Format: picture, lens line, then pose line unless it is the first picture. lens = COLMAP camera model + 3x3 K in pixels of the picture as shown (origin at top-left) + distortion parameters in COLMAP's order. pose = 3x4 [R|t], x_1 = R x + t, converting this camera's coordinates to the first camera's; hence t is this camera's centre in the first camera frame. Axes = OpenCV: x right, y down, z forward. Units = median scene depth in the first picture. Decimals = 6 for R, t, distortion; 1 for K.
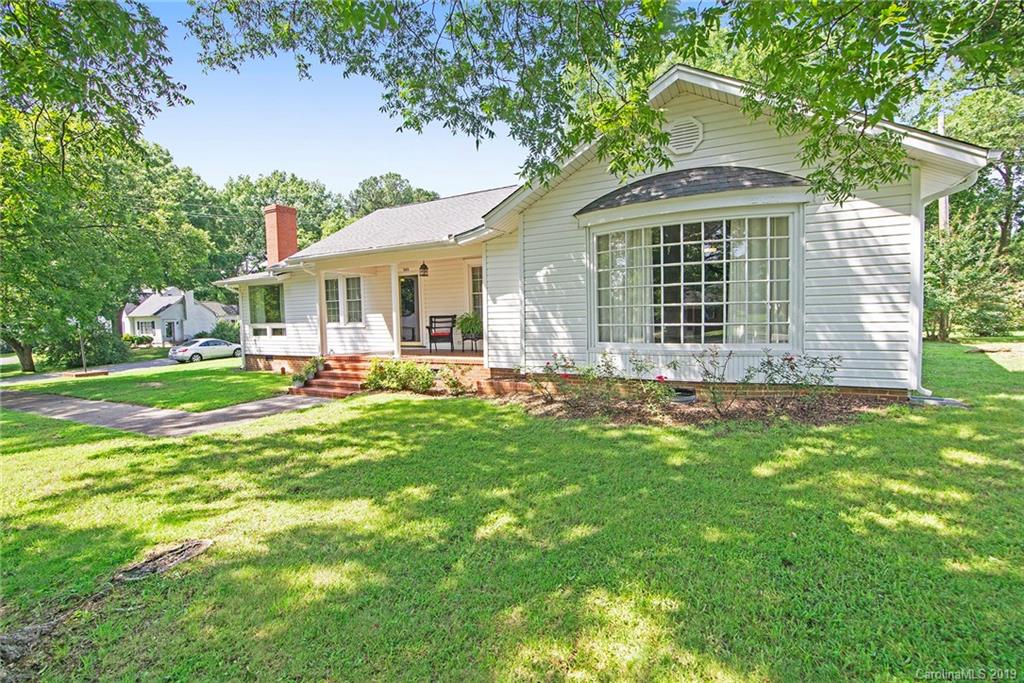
lens RADIAL K [[474.1, 0, 501.4], [0, 474.1, 340.1], [0, 0, 1]] dist [-0.001676, 0.000443]
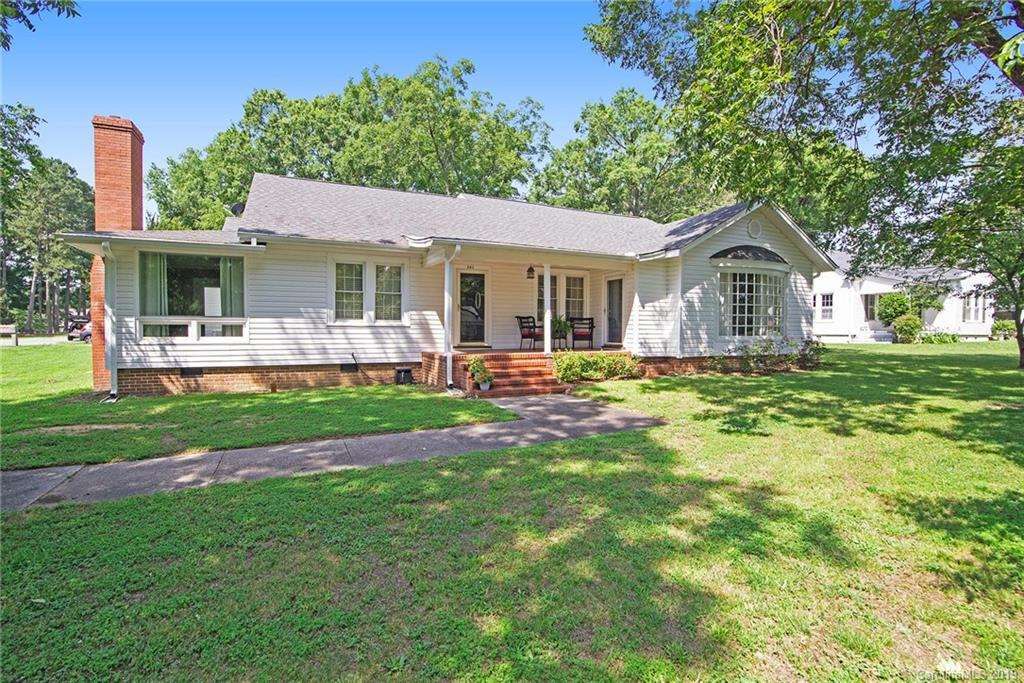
lens RADIAL K [[474.1, 0, 501.4], [0, 474.1, 340.1], [0, 0, 1]] dist [-0.001676, 0.000443]
pose [[0.576002, -0.000260, 0.817449, -0.999708], [0.021253, 0.999667, -0.014658, 0.017045], [-0.817172, 0.025816, 0.575815, 0.411938]]
